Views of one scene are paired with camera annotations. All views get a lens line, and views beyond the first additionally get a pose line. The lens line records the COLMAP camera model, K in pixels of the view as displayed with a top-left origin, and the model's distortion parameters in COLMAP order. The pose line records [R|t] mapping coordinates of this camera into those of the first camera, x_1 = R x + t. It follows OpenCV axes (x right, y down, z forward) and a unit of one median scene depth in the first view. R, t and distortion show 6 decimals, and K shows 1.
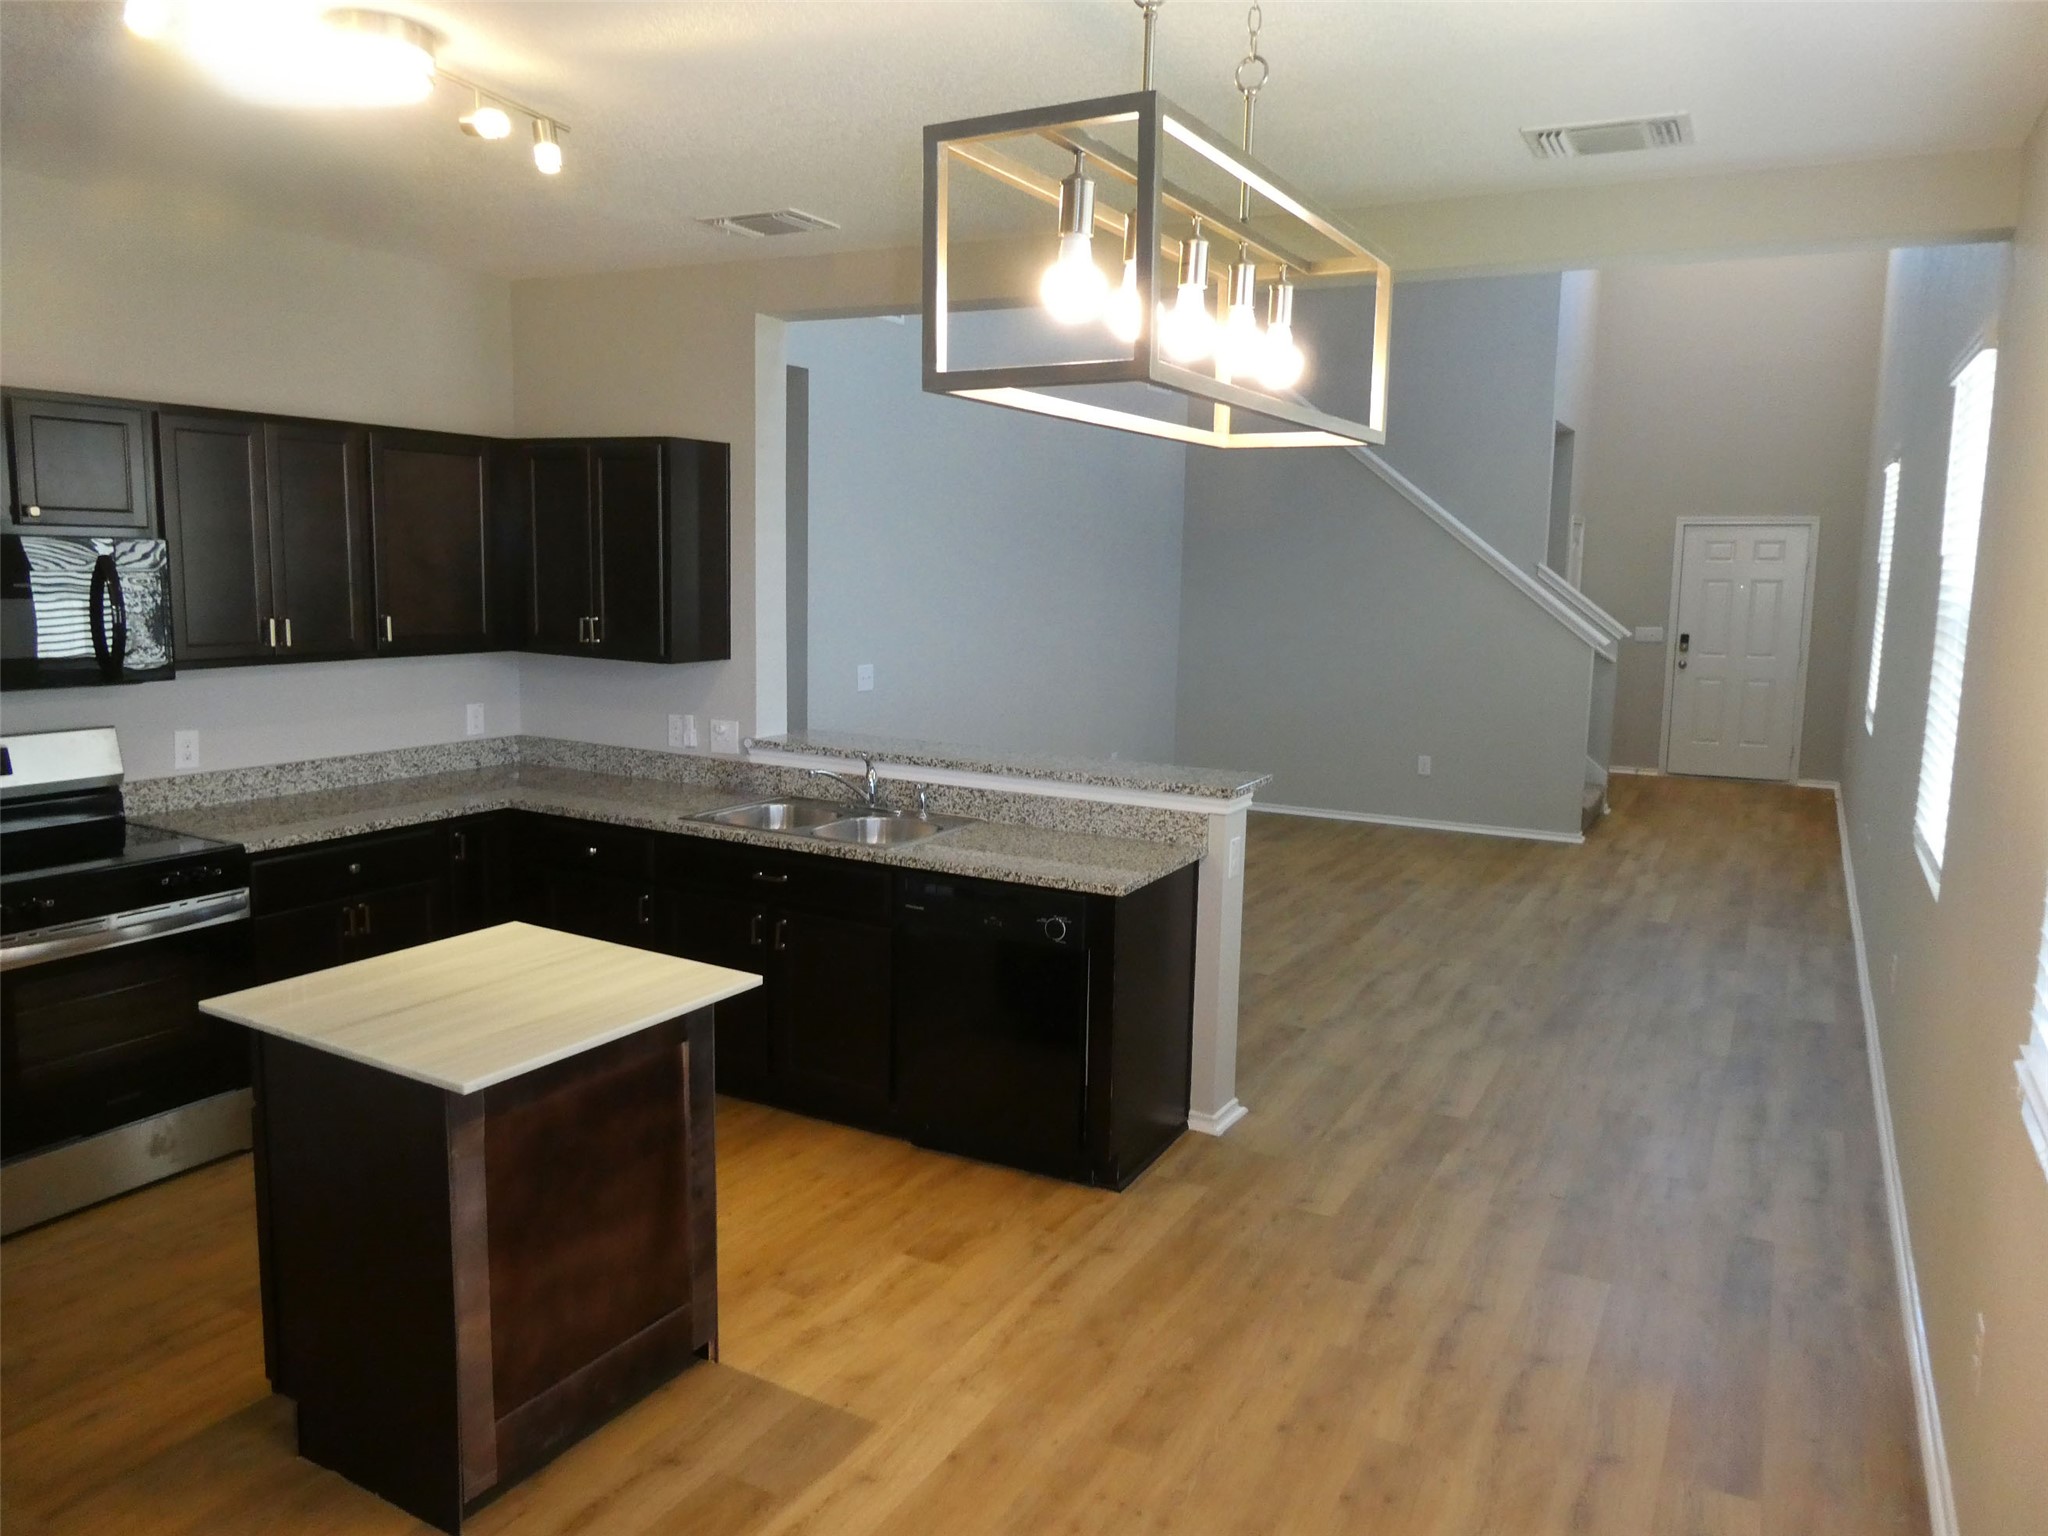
lens RADIAL K [[1442.8, 0, 1024.1], [0, 1442.8, 765.3], [0, 0, 1]] dist [-0.013912, -0.003297]
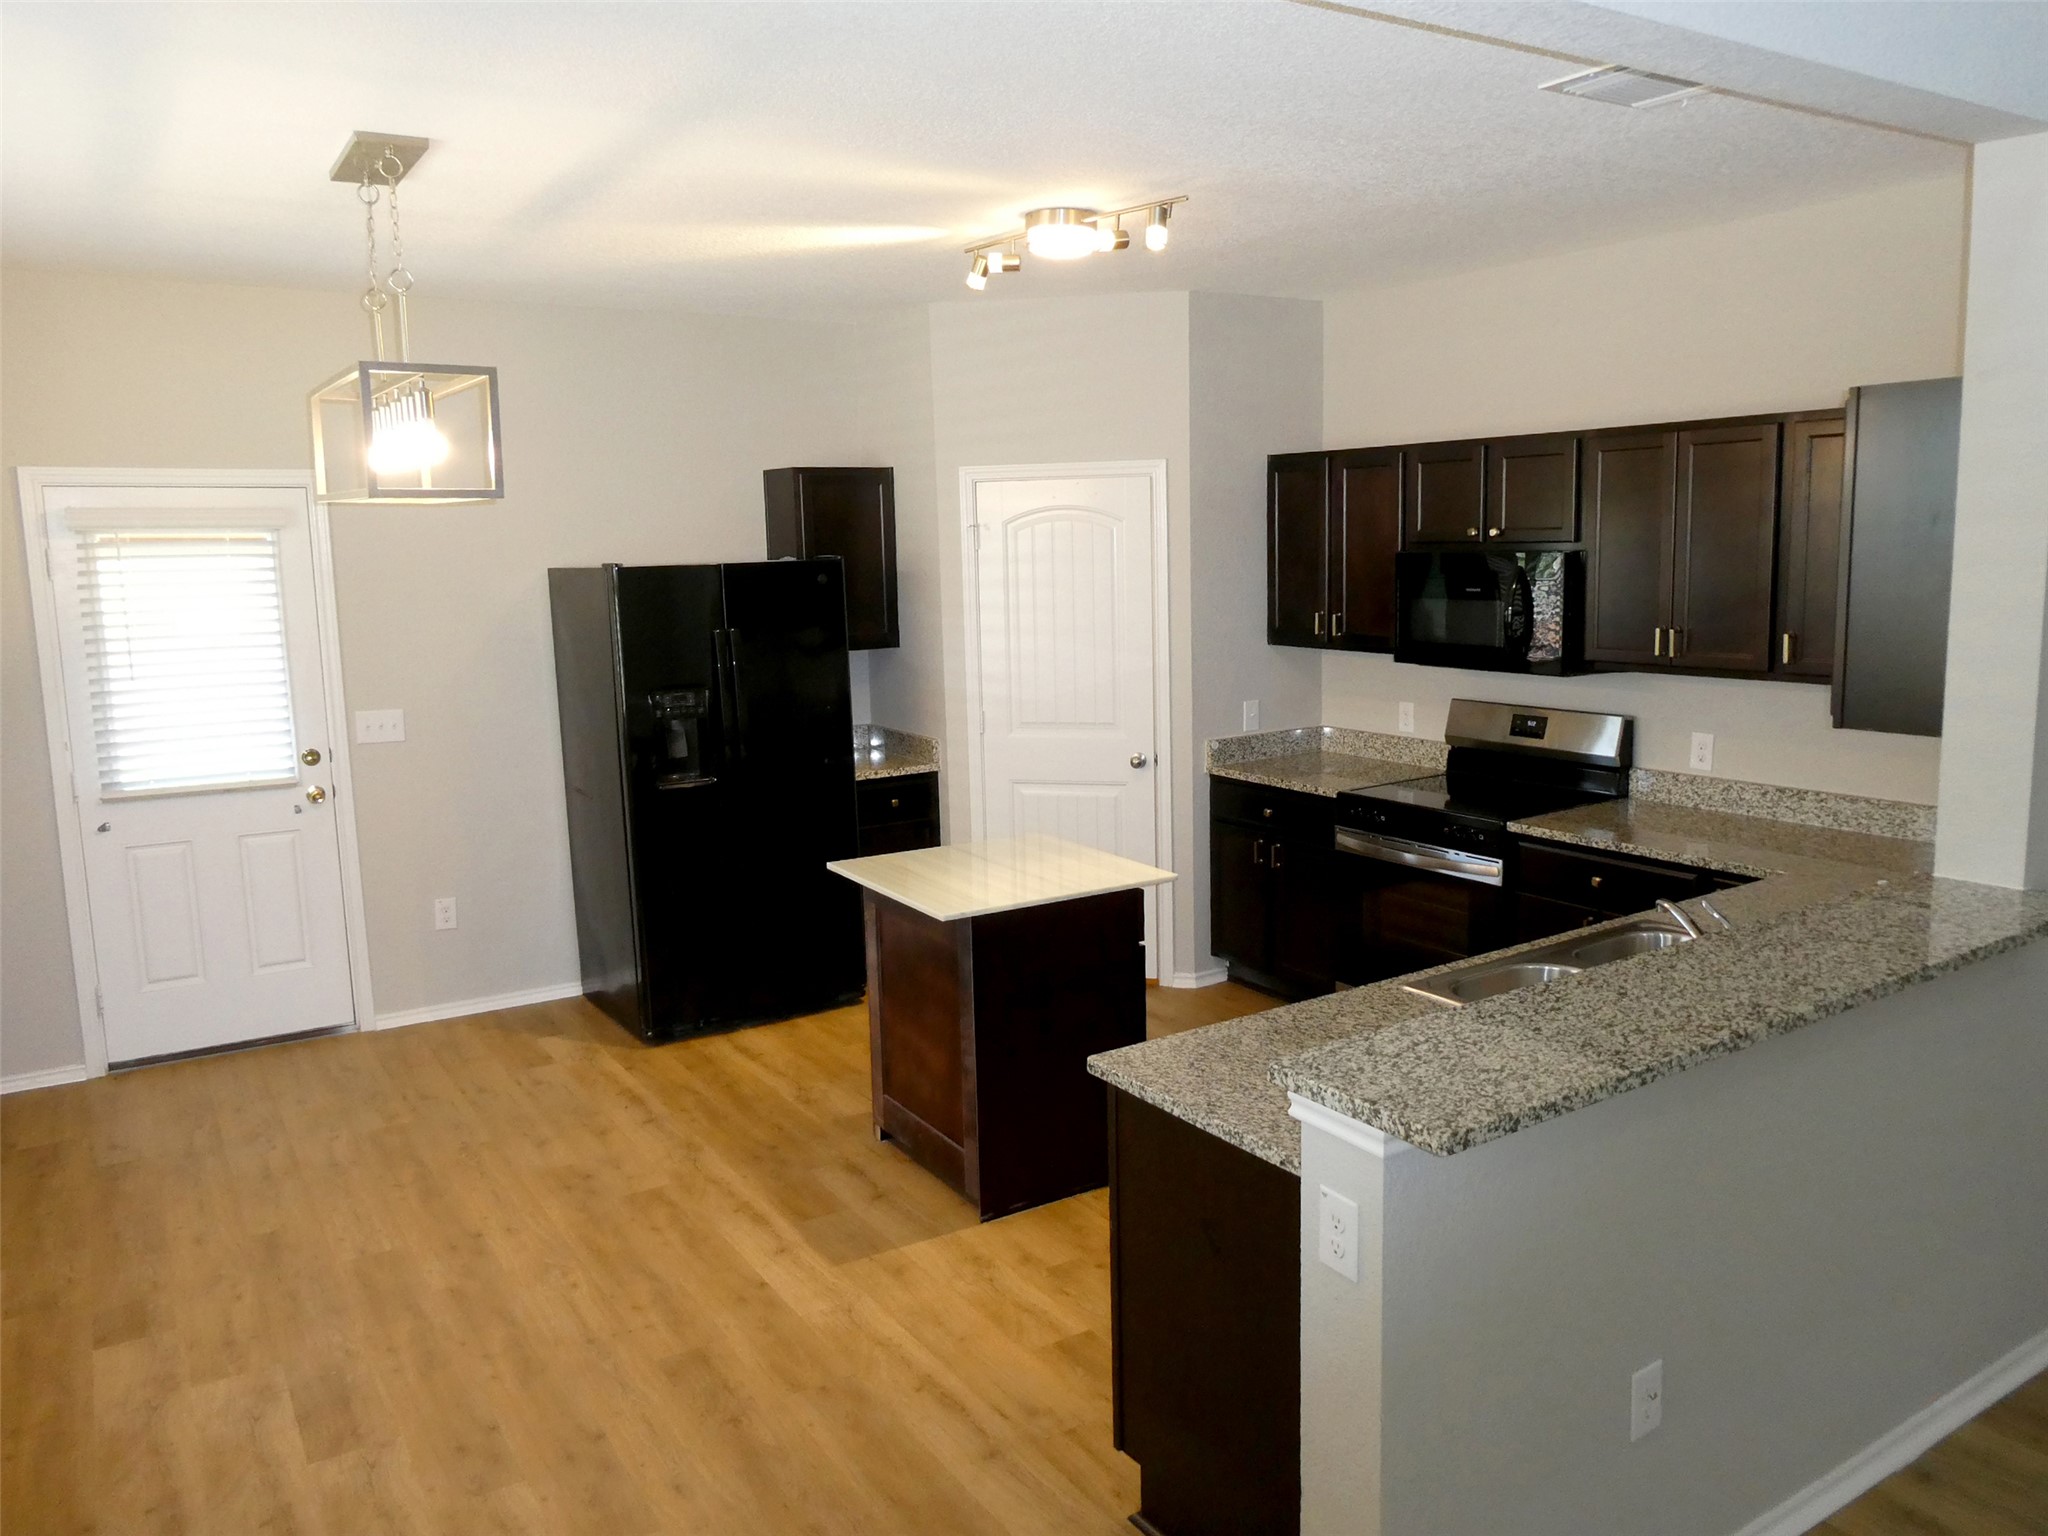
lens RADIAL K [[1442.8, 0, 1022.7], [0, 1442.8, 769.2], [0, 0, 1]] dist [-0.013912, -0.003297]
pose [[-0.483241, 0.122082, -0.866934, 0.719532], [-0.108639, 0.974215, 0.197746, -0.195873], [0.868721, 0.189742, -0.457517, 1.370337]]
